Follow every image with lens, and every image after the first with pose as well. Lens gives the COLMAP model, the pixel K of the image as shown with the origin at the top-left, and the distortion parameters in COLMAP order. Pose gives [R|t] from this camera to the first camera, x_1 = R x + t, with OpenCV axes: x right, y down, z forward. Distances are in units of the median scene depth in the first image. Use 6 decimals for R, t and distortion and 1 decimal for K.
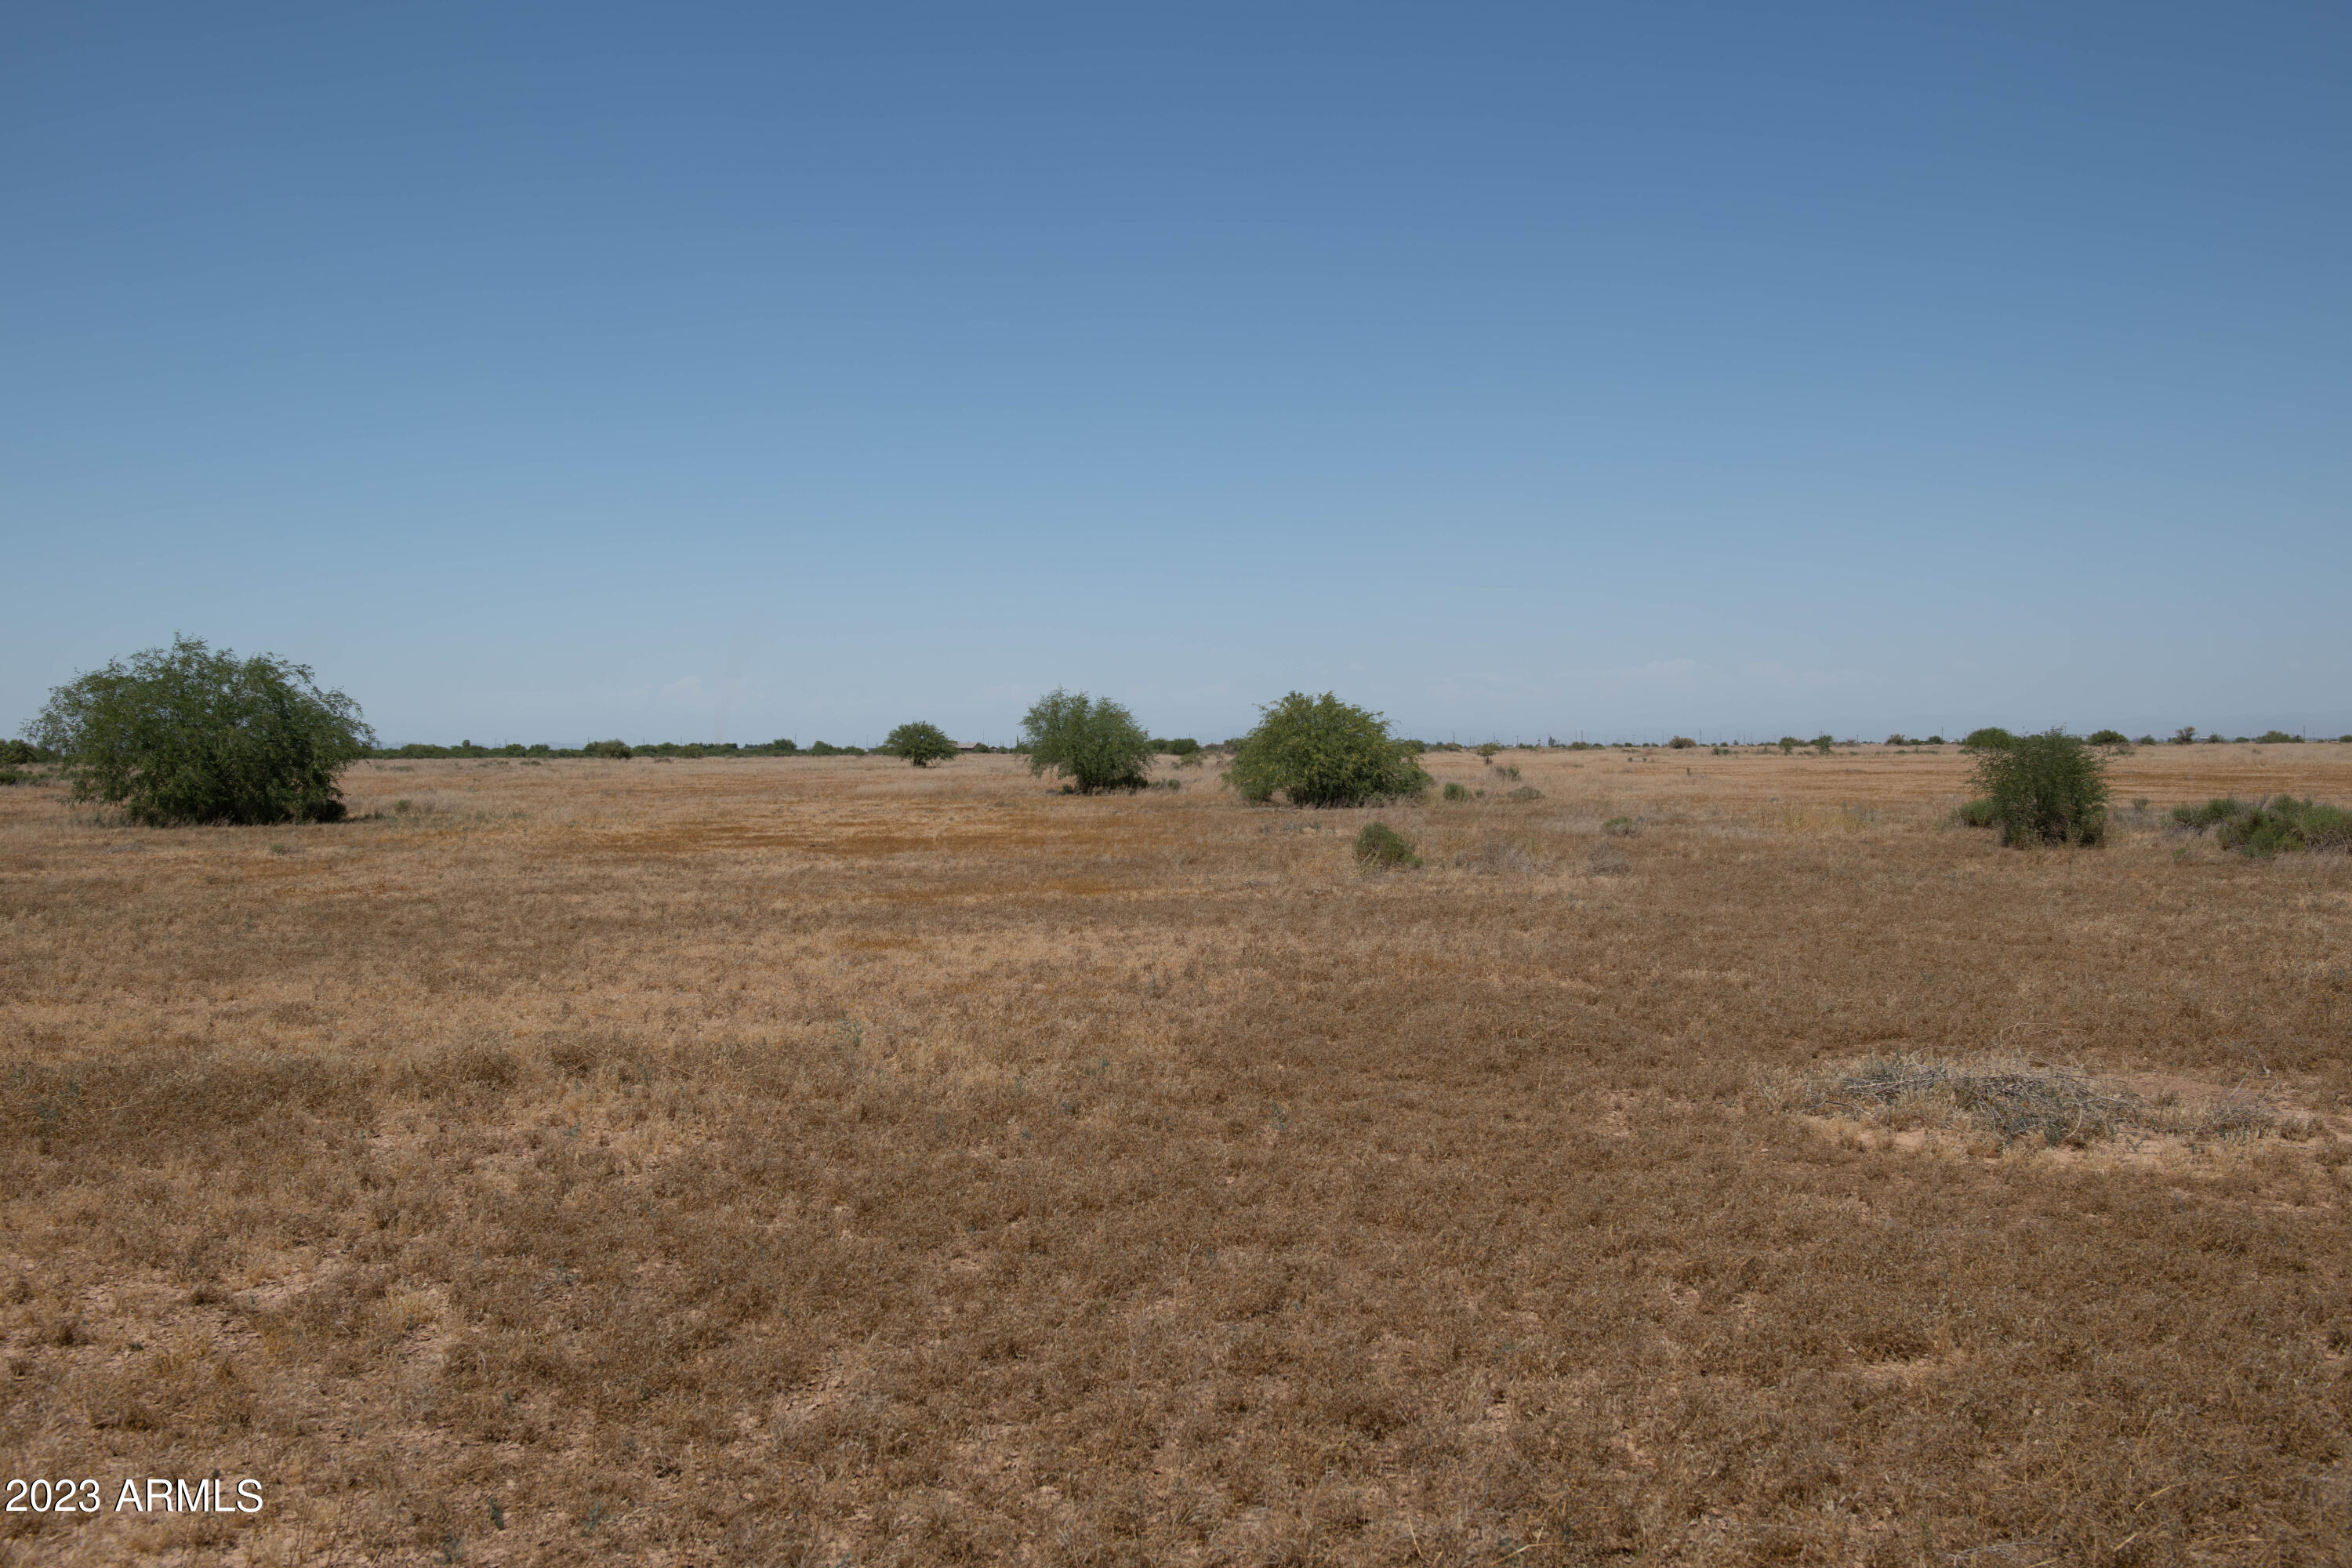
lens RADIAL K [[1851.3, 0, 1176.0], [0, 1851.3, 784.0], [0, 0, 1]] dist [-0.049542, 0.035307]
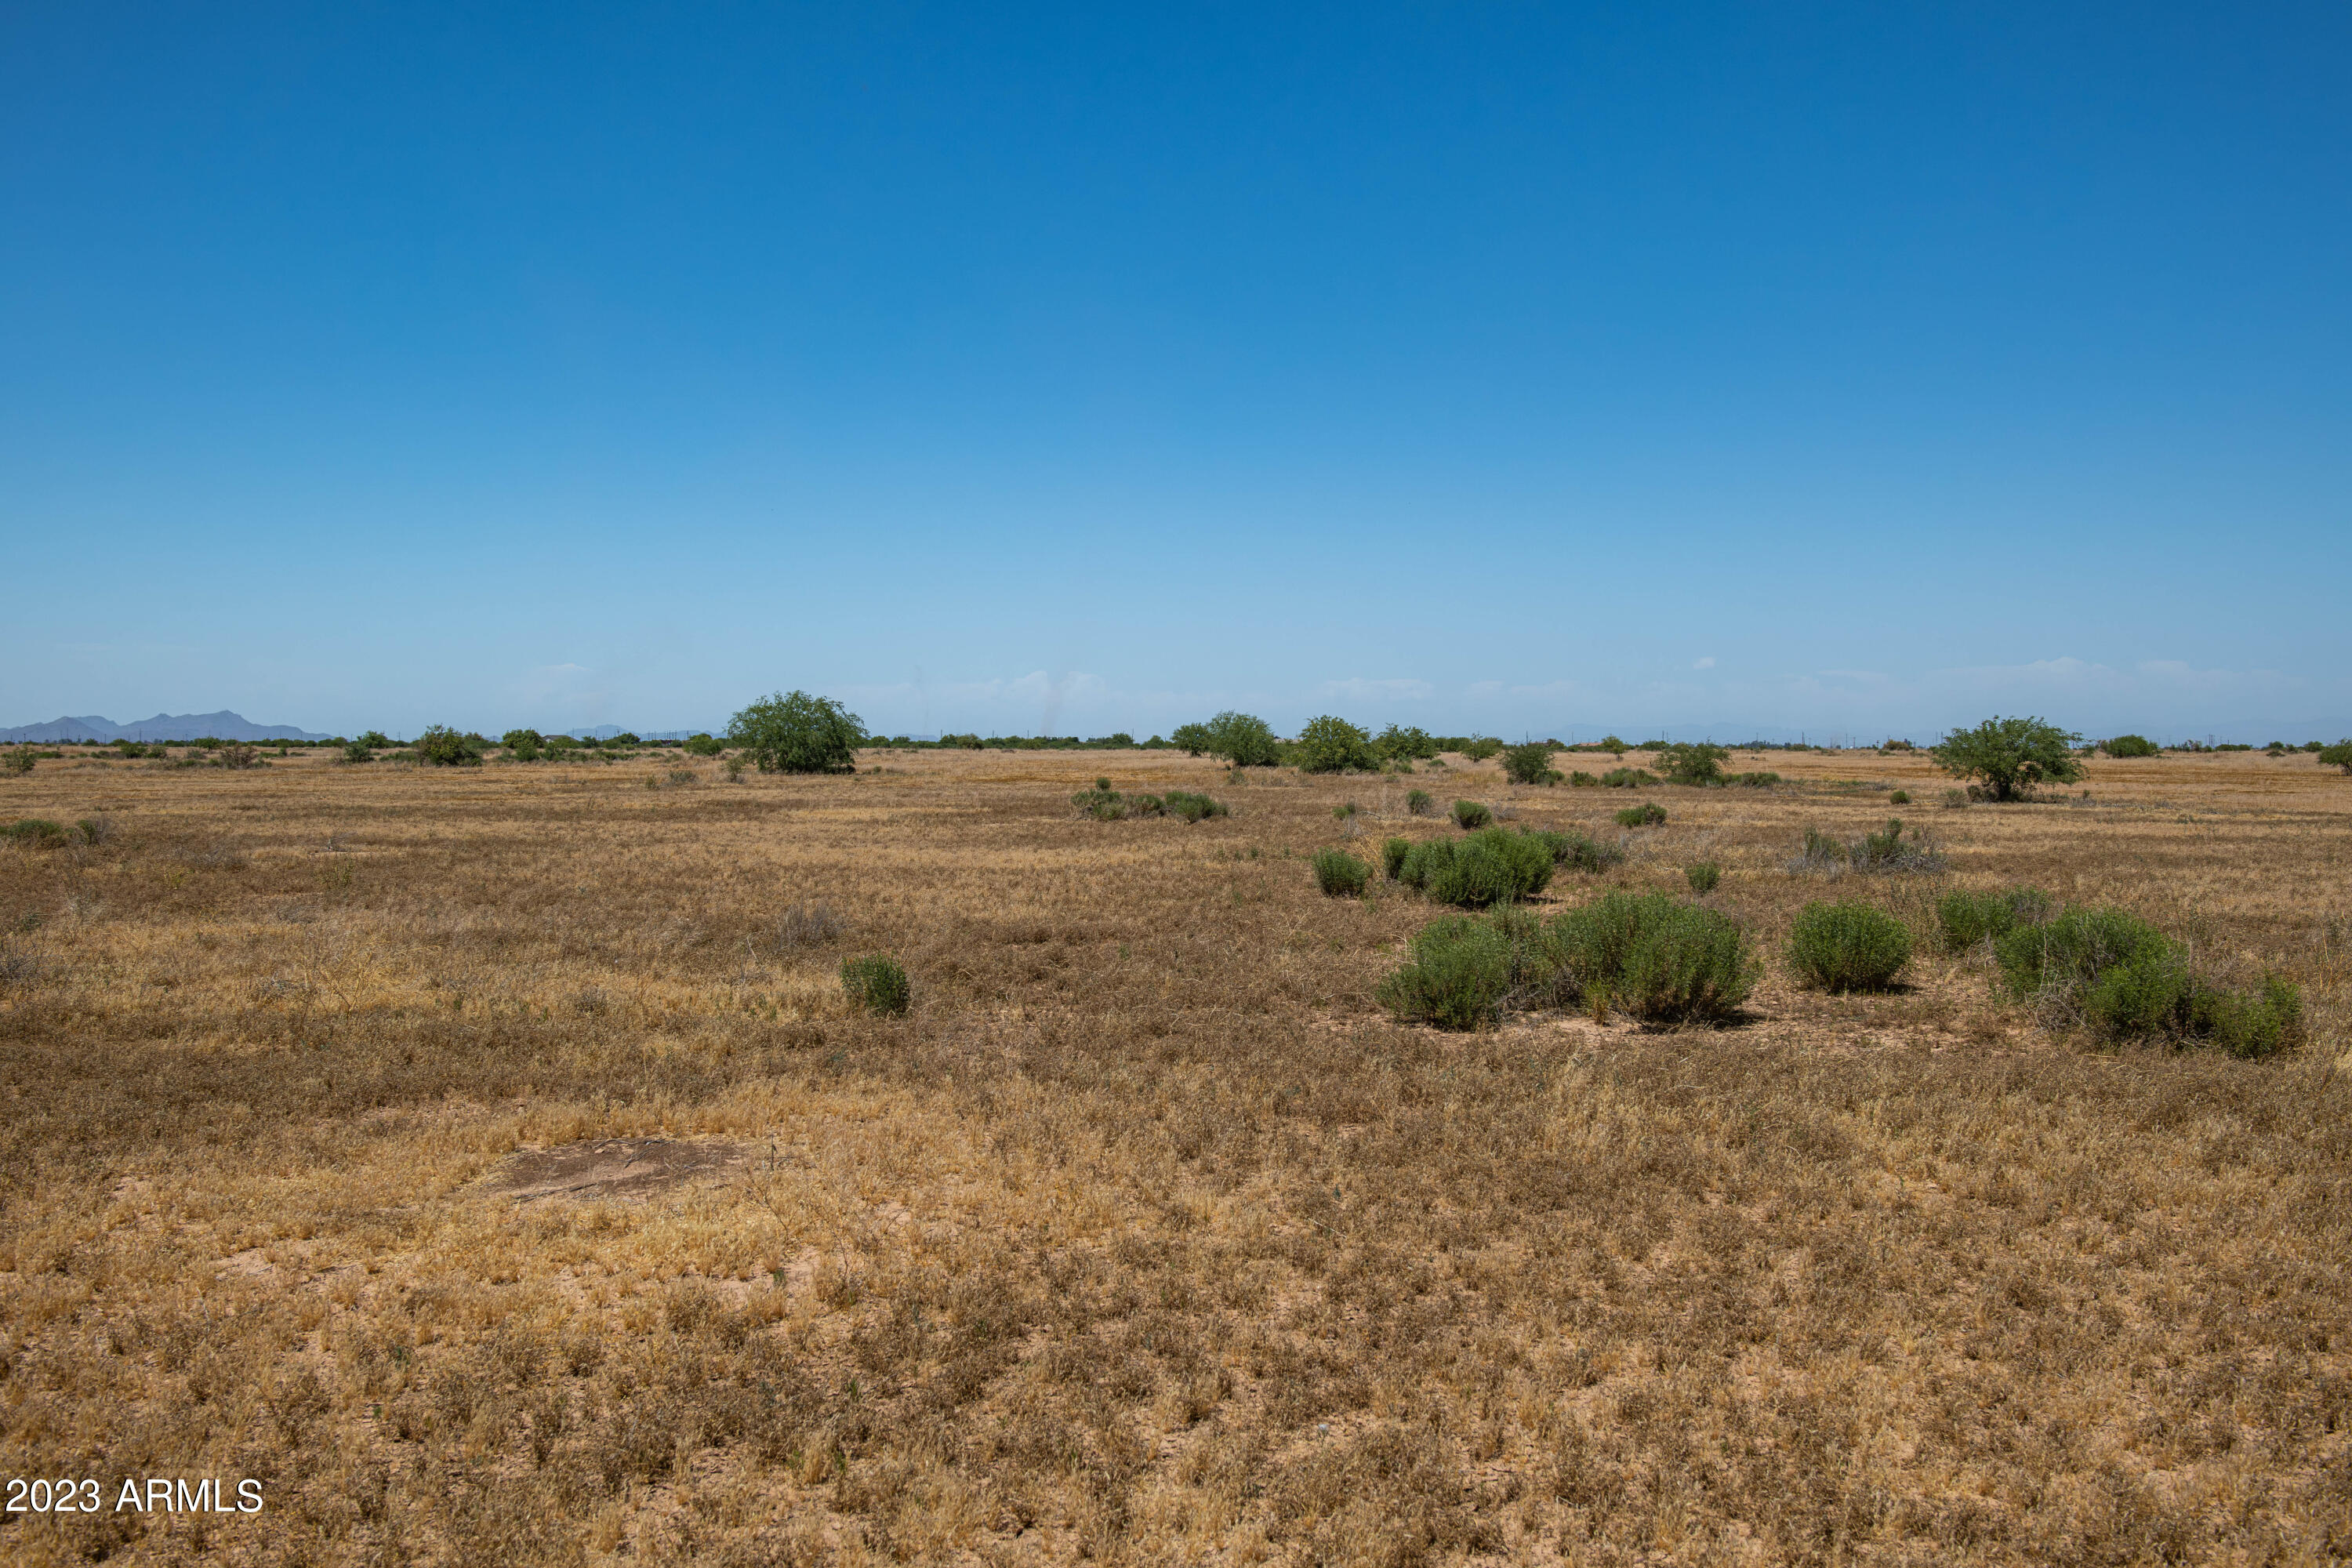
lens RADIAL K [[1851.3, 0, 1176.0], [0, 1851.3, 784.0], [0, 0, 1]] dist [-0.049542, 0.035307]
pose [[0.983445, 0.013789, -0.180681, 0.385311], [-0.013399, 0.999905, 0.003380, 0.023980], [0.180710, -0.000903, 0.983536, -1.350720]]
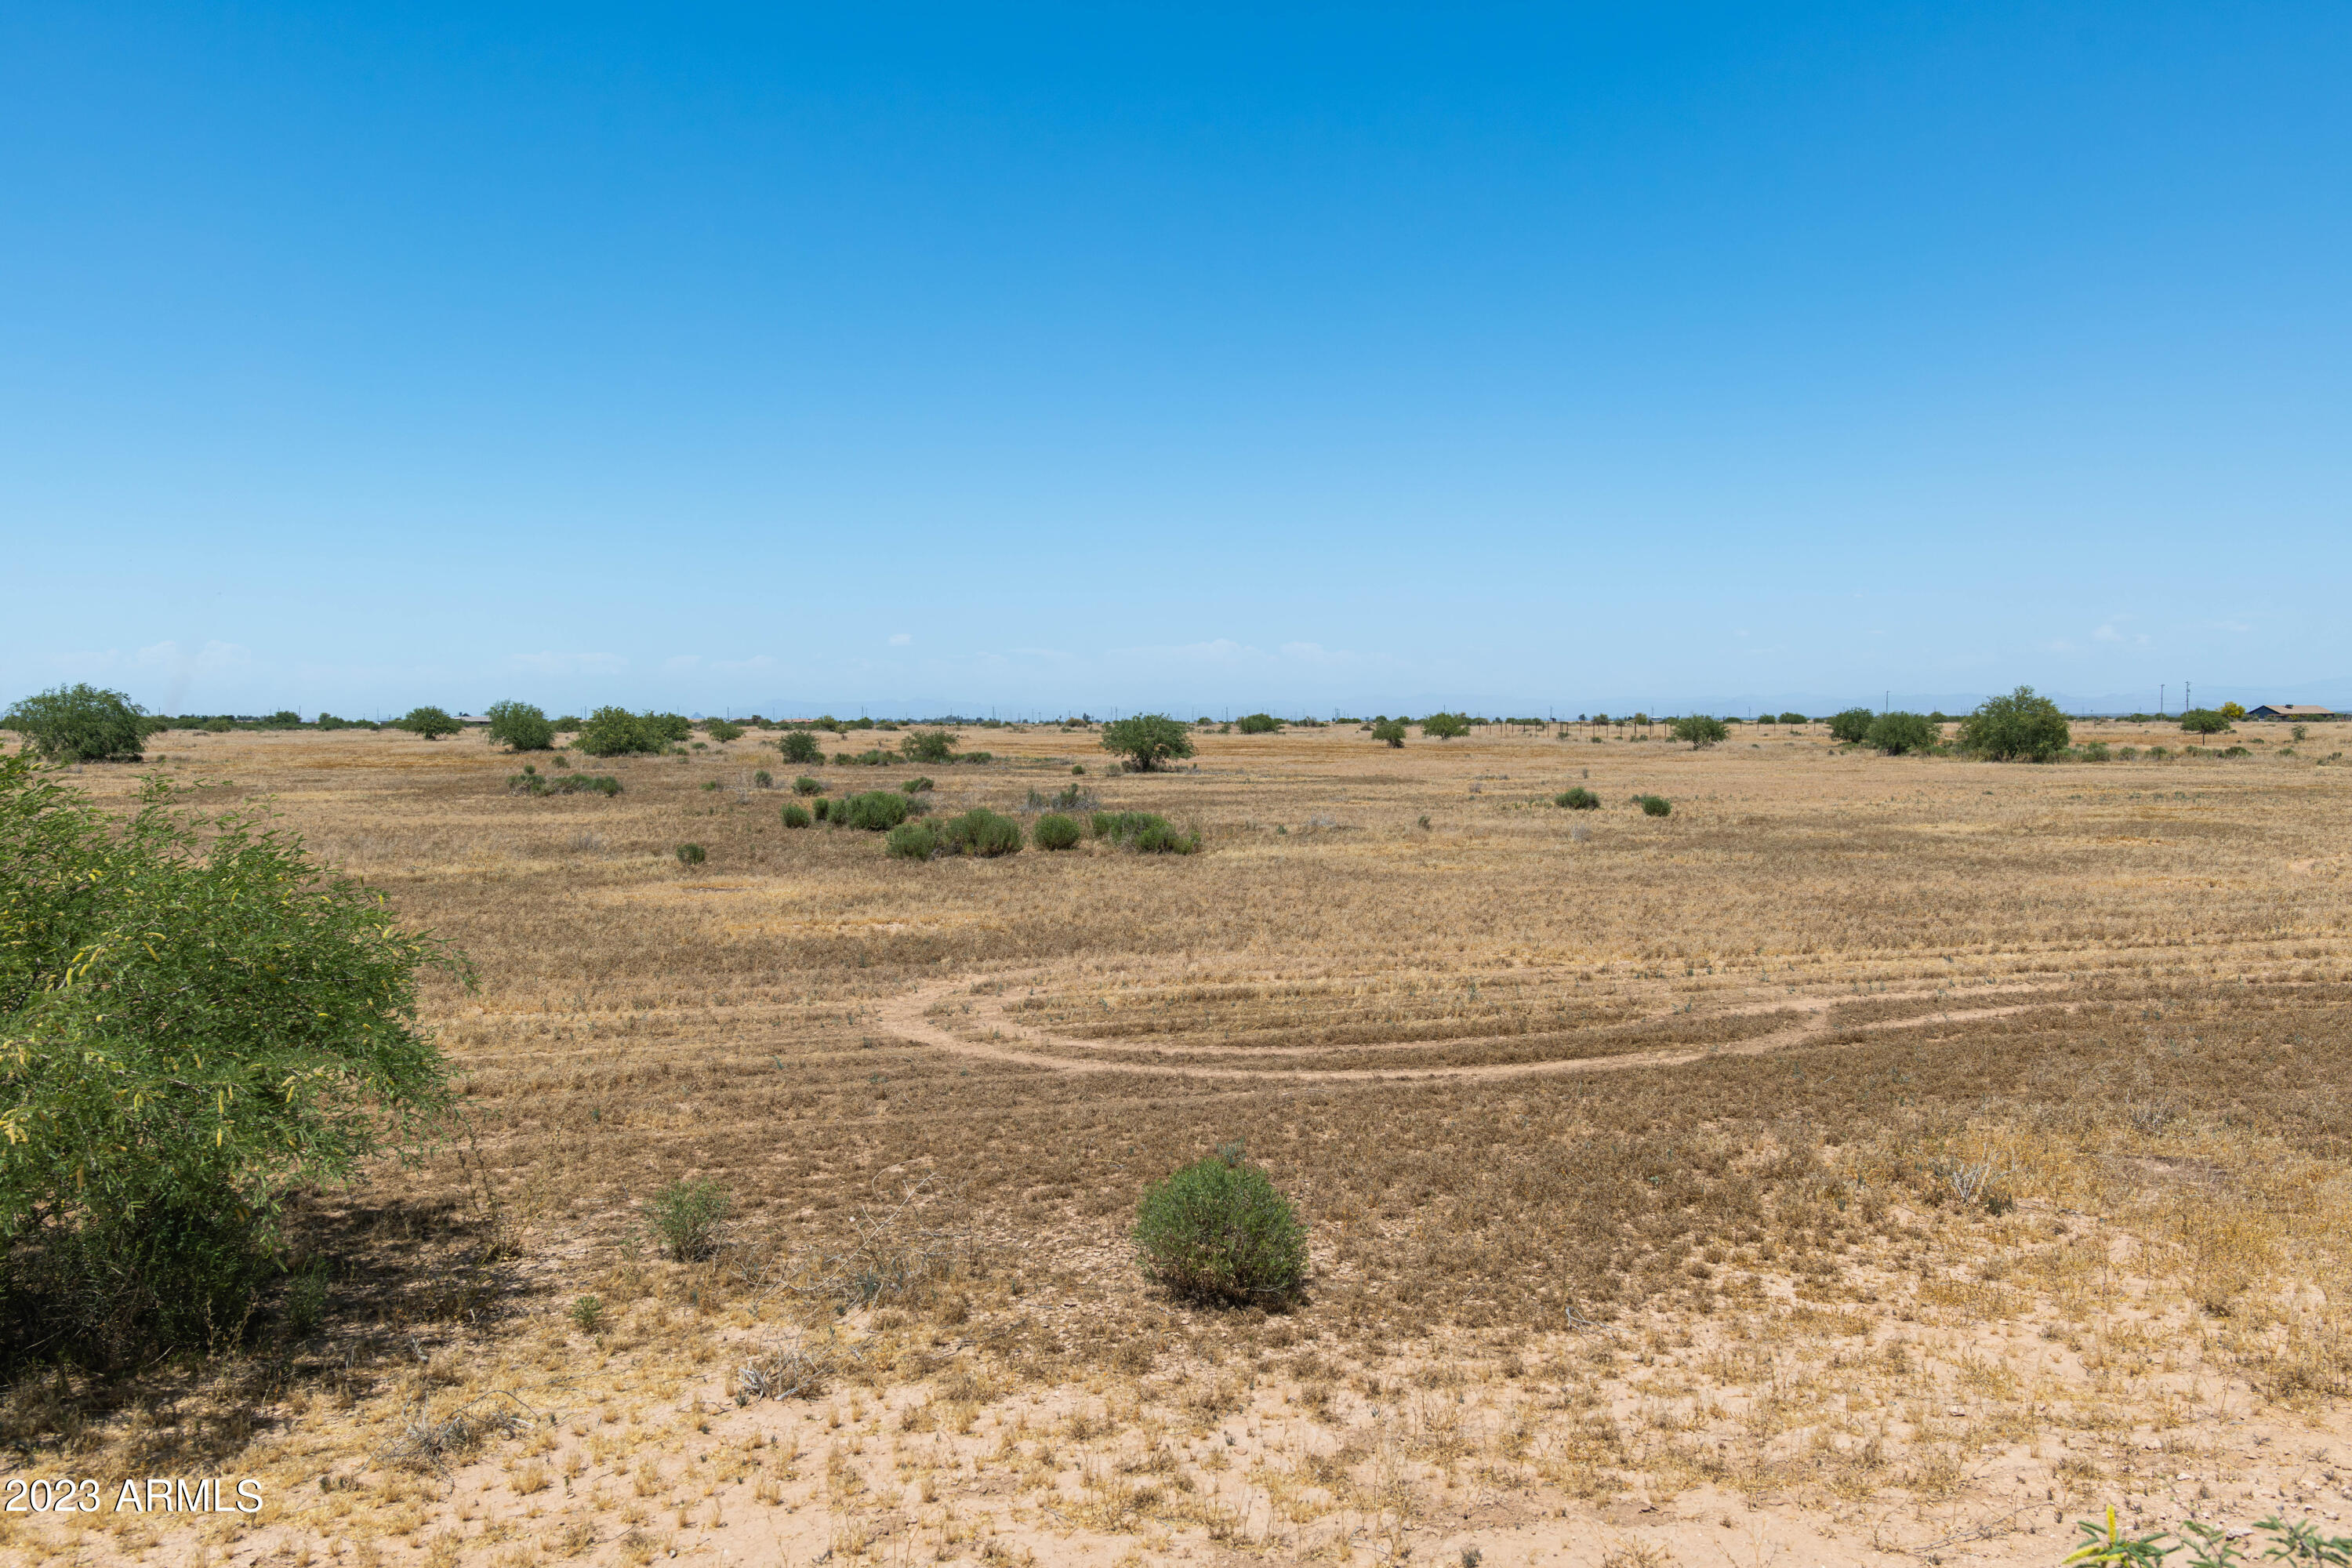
lens RADIAL K [[1830.2, 0, 1176.0], [0, 1830.2, 784.0], [0, 0, 1]] dist [-0.004948, -0.006833]
pose [[0.969961, -0.003525, 0.243236, 0.284045], [0.000127, 0.999902, 0.013983, 0.018738], [-0.243262, -0.013532, 0.969866, -1.880703]]
